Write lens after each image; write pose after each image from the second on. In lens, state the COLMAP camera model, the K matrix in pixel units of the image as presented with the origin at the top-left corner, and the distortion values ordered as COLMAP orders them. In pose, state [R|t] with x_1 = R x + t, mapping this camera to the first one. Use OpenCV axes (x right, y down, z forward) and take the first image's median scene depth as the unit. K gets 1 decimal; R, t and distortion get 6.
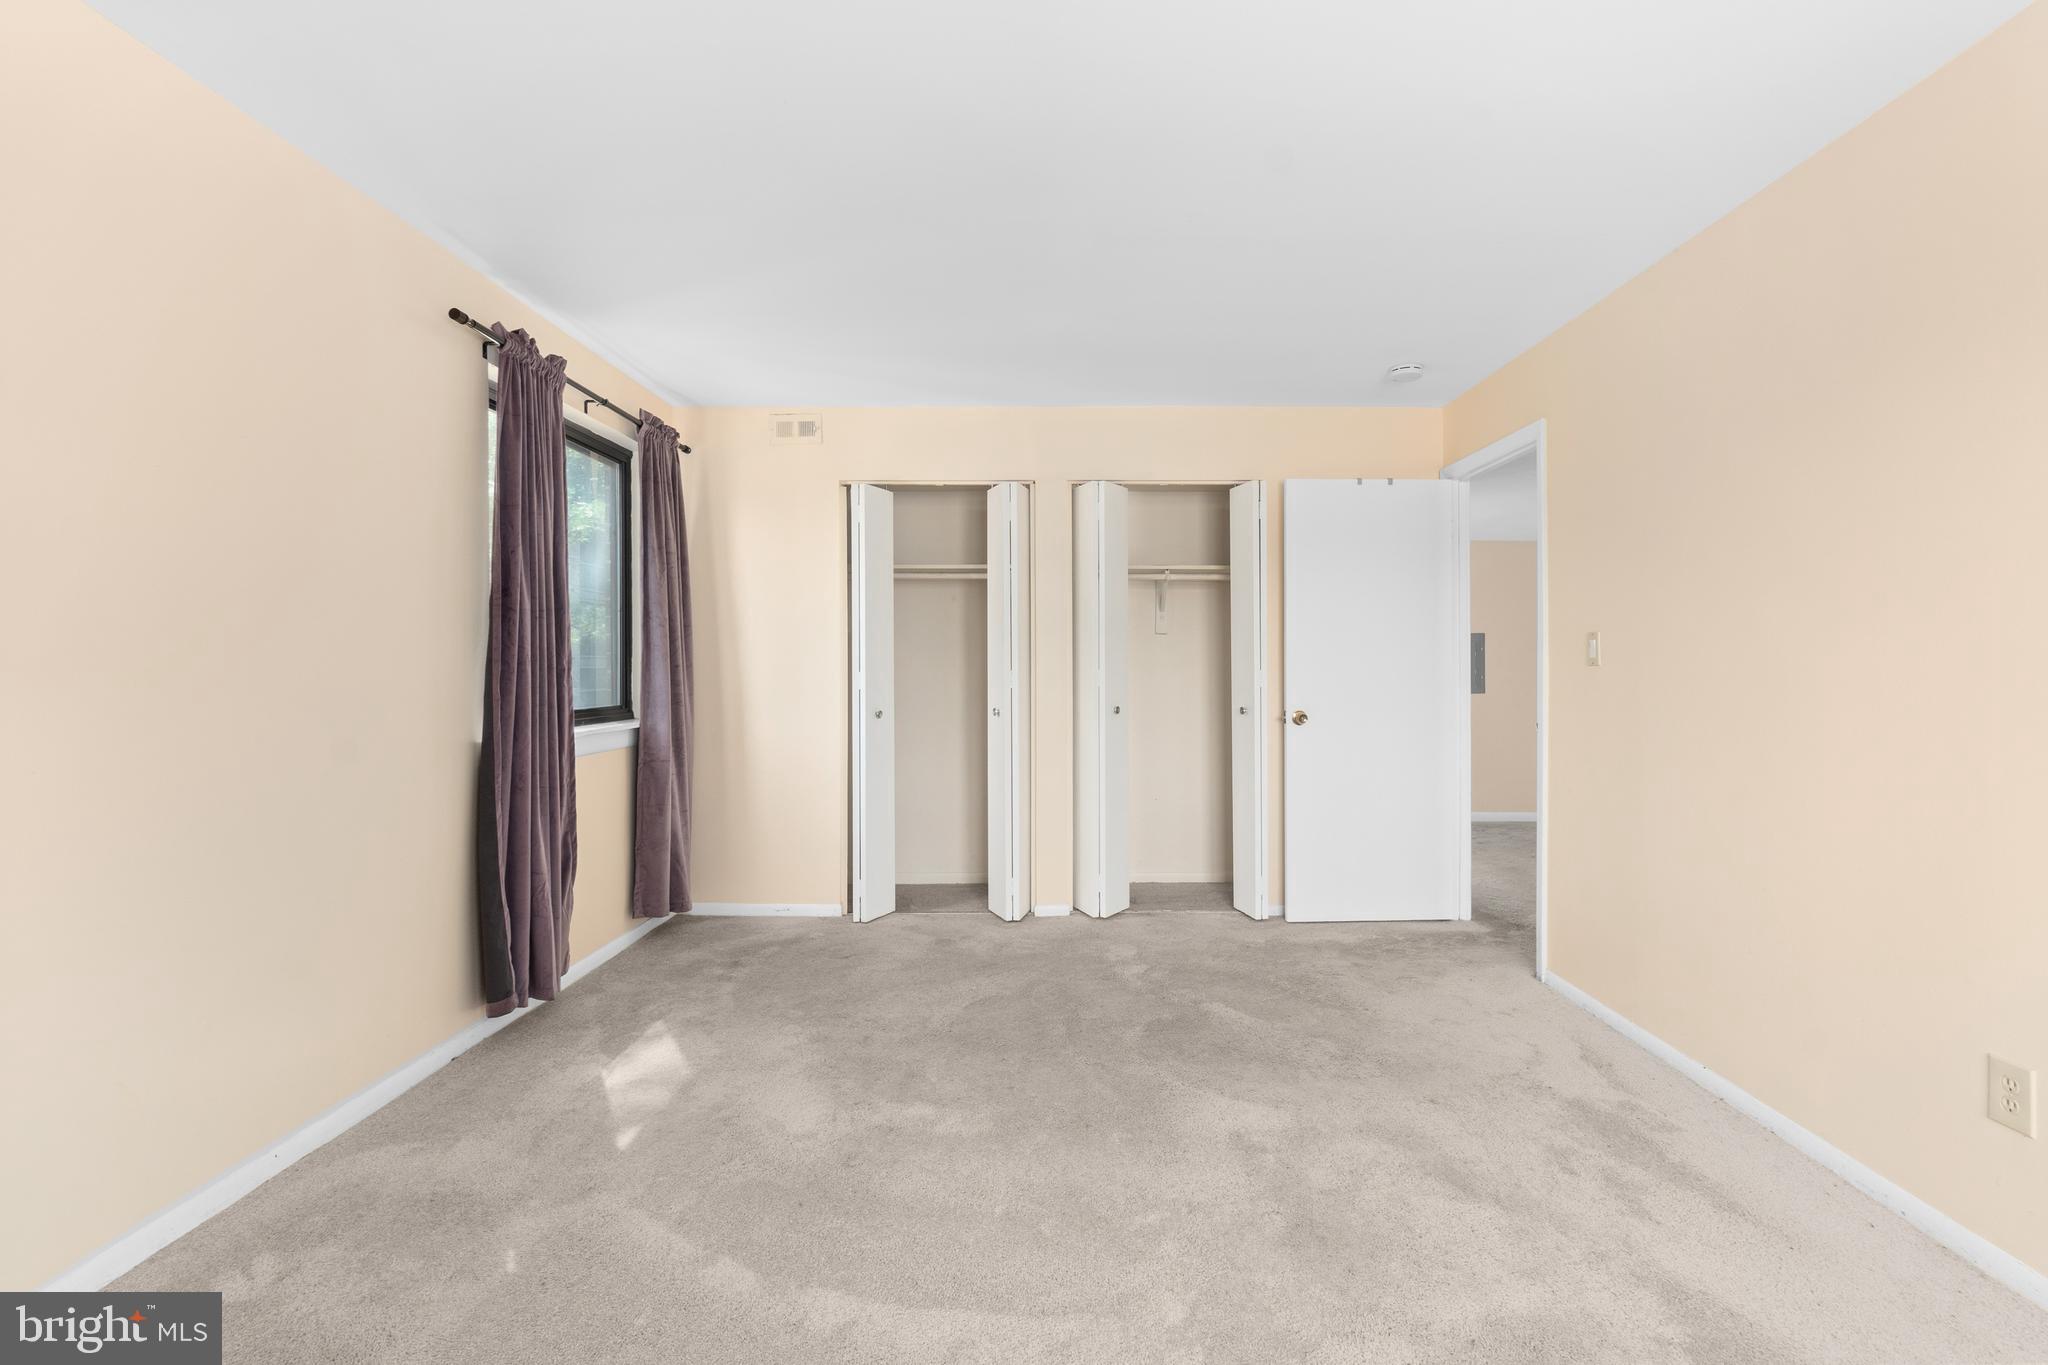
lens RADIAL K [[914.3, 0, 1025.8], [0, 914.3, 671.0], [0, 0, 1]] dist [0.002658, 0.000785]
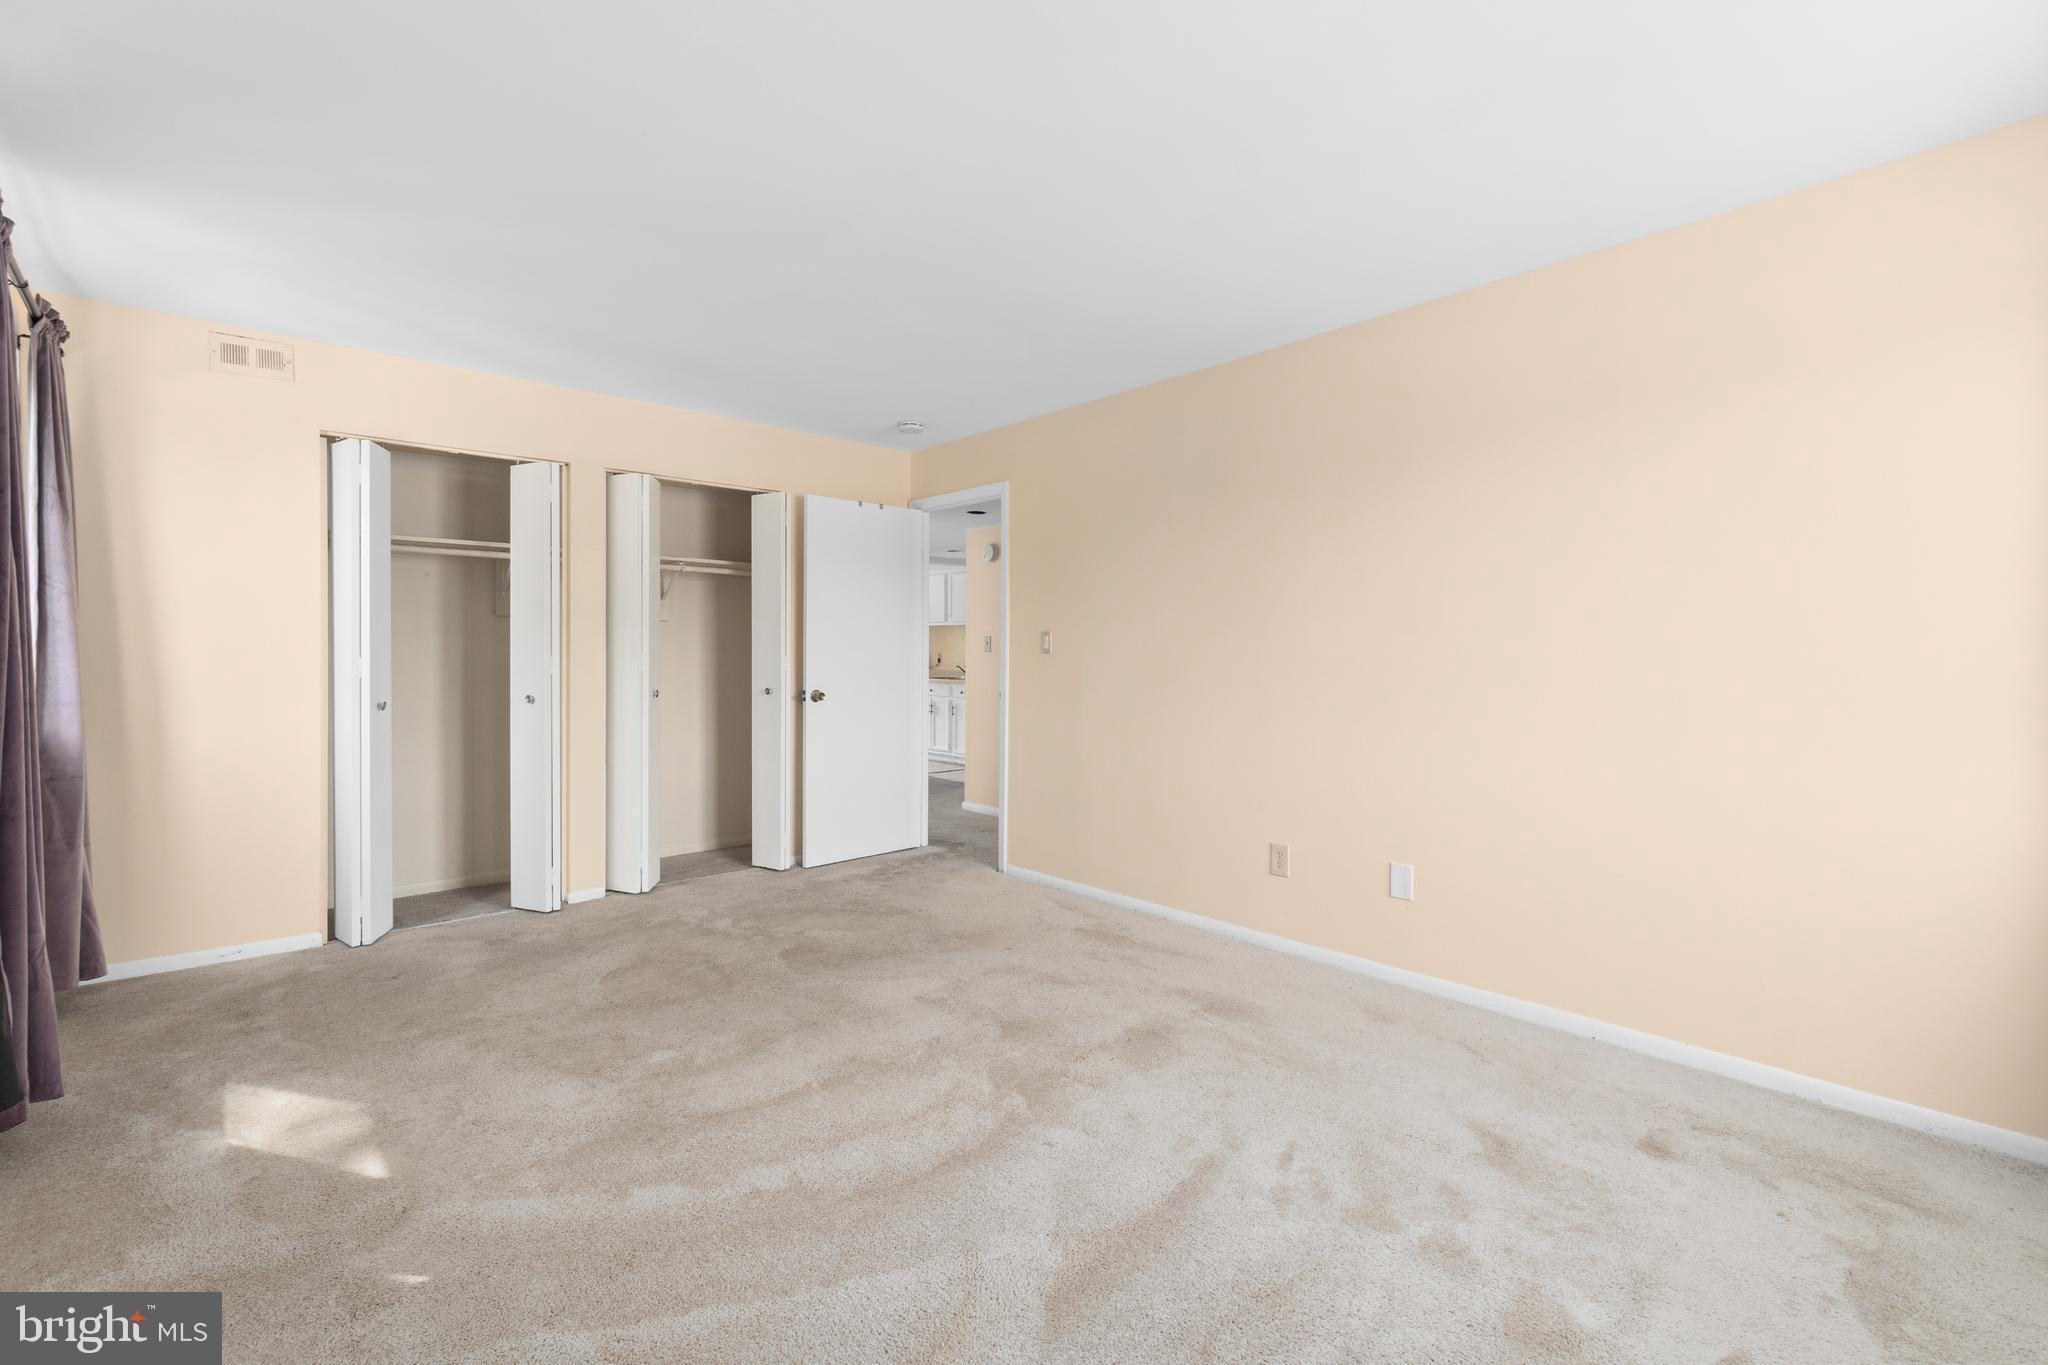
lens RADIAL K [[888.8, 0, 1016.5], [0, 888.8, 668.6], [0, 0, 1]] dist [-0.002178, -0.000085]
pose [[0.743637, -0.008212, 0.668534, -0.292276], [-0.001543, 0.999901, 0.013999, -0.000951], [-0.668582, -0.011442, 0.743550, -0.040445]]
